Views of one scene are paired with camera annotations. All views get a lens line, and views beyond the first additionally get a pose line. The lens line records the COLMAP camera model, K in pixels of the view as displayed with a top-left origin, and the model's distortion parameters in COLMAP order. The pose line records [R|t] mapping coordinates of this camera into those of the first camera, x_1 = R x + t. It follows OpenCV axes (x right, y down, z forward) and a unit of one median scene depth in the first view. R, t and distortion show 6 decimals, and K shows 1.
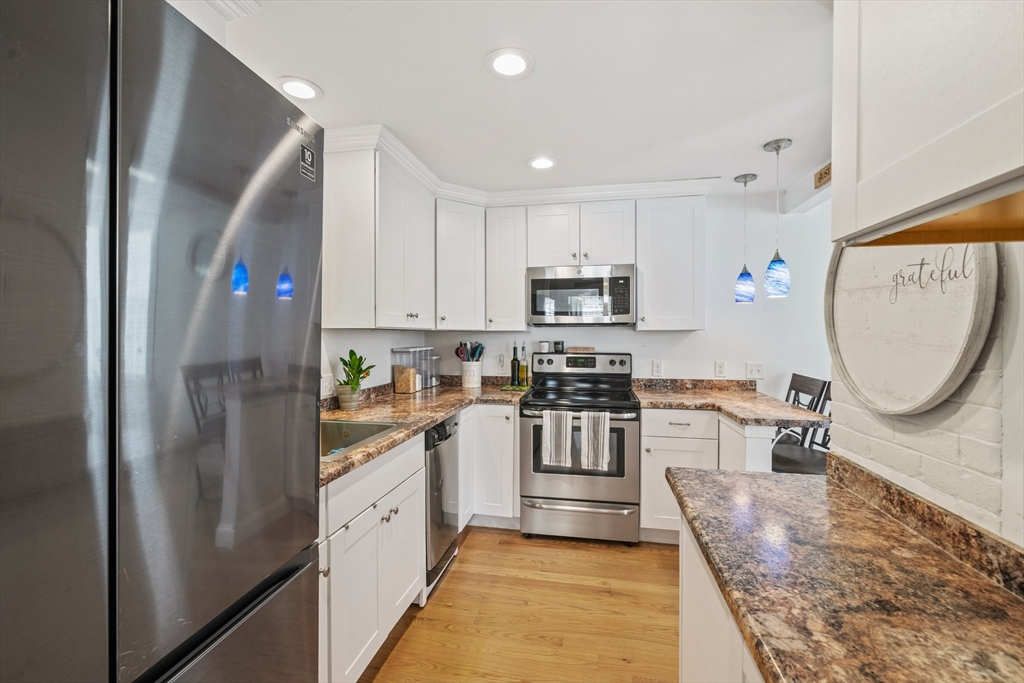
lens RADIAL K [[433.2, 0, 513.5], [0, 433.2, 336.7], [0, 0, 1]] dist [0.001104, 0.000386]
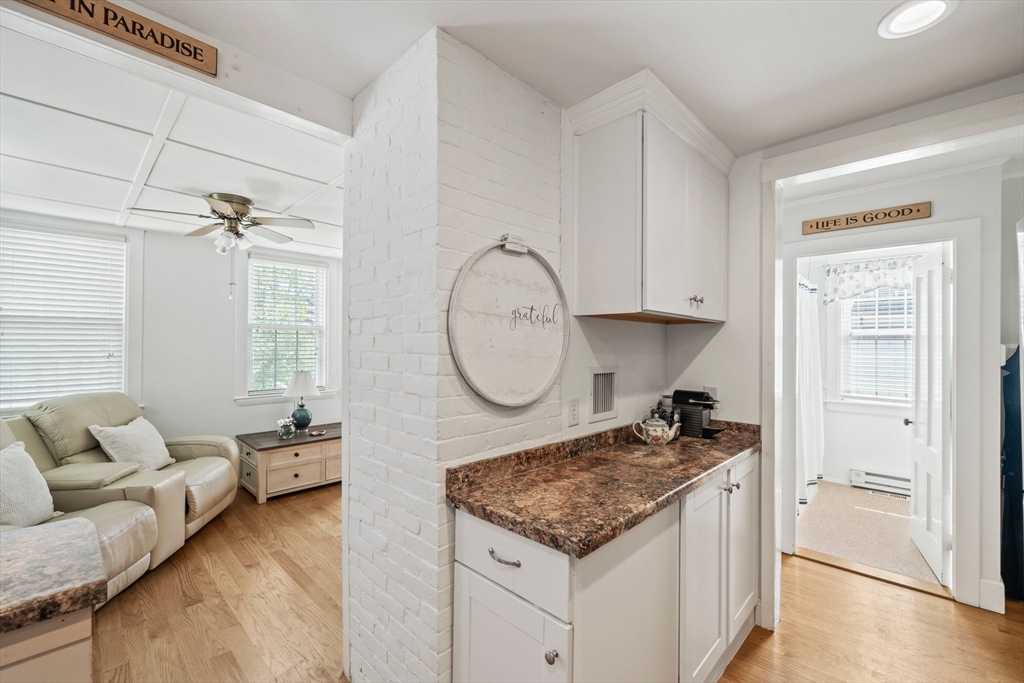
lens RADIAL K [[433.2, 0, 513.5], [0, 433.2, 347.4], [0, 0, 1]] dist [0.001104, 0.000386]
pose [[-0.841283, -0.011331, 0.540475, 0.088966], [-0.008399, 0.999934, 0.007891, -0.028783], [-0.540529, 0.002099, -0.841323, 2.184432]]
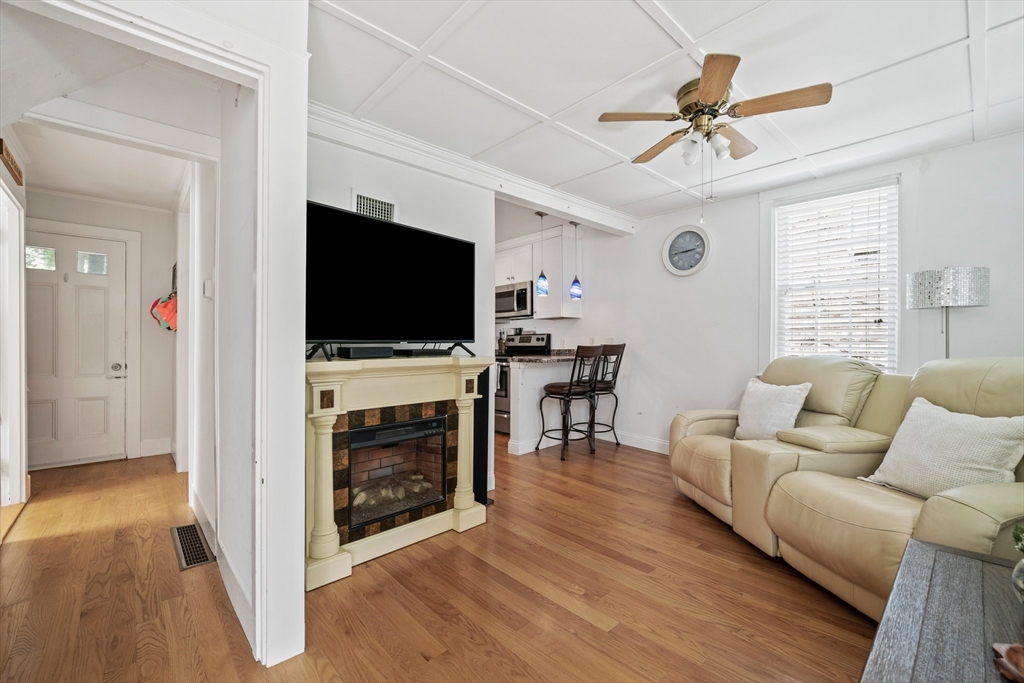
lens RADIAL K [[433.2, 0, 519.1], [0, 433.2, 342.6], [0, 0, 1]] dist [0.001104, 0.000386]
pose [[0.810150, -0.008464, -0.586162, 3.384416], [0.001578, 0.999924, -0.012258, 0.272811], [0.586221, 0.009006, 0.810101, -1.144978]]
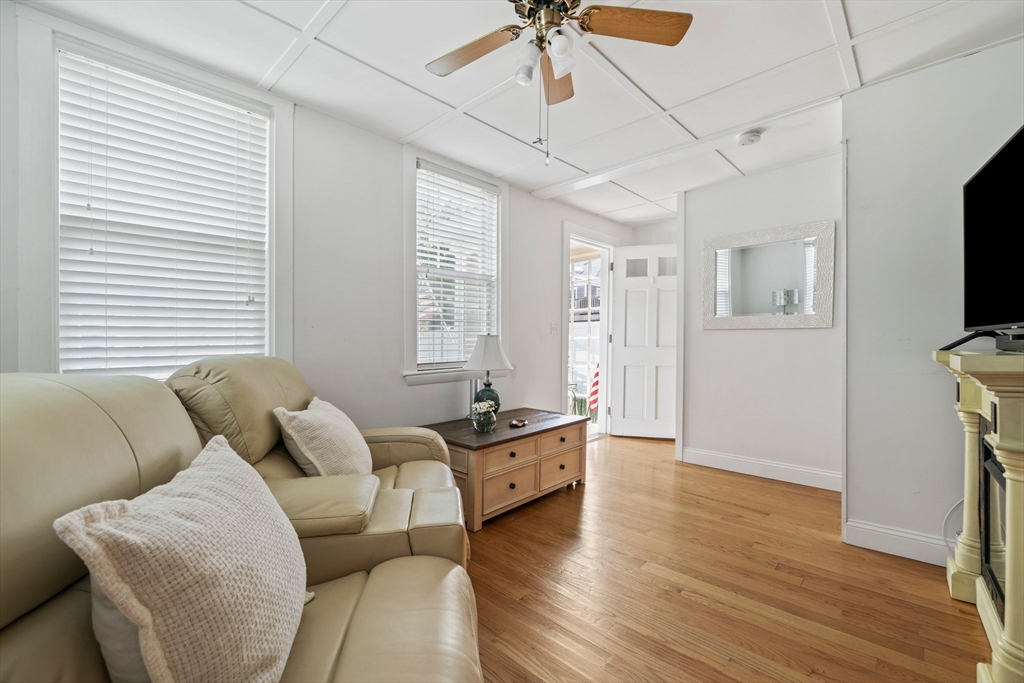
lens RADIAL K [[433.2, 0, 513.6], [0, 433.2, 348.8], [0, 0, 1]] dist [0.001104, 0.000386]
pose [[-0.850429, -0.005983, 0.526056, 2.254834], [0.004872, 0.999803, 0.019249, 0.270843], [-0.526068, 0.018933, -0.850232, 2.156535]]
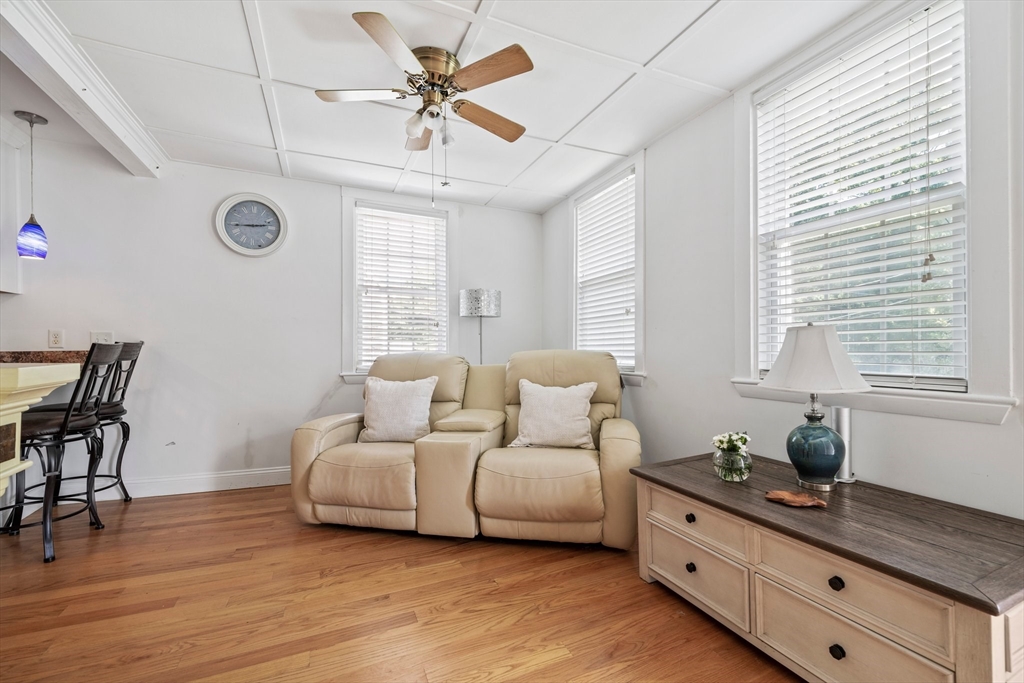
lens RADIAL K [[433.2, 0, 515.9], [0, 433.2, 342.8], [0, 0, 1]] dist [0.001104, 0.000386]
pose [[0.818664, -0.003376, 0.574264, 2.140894], [0.010807, 0.999896, -0.009528, 0.293535], [-0.574172, 0.014006, 0.818615, -0.739323]]
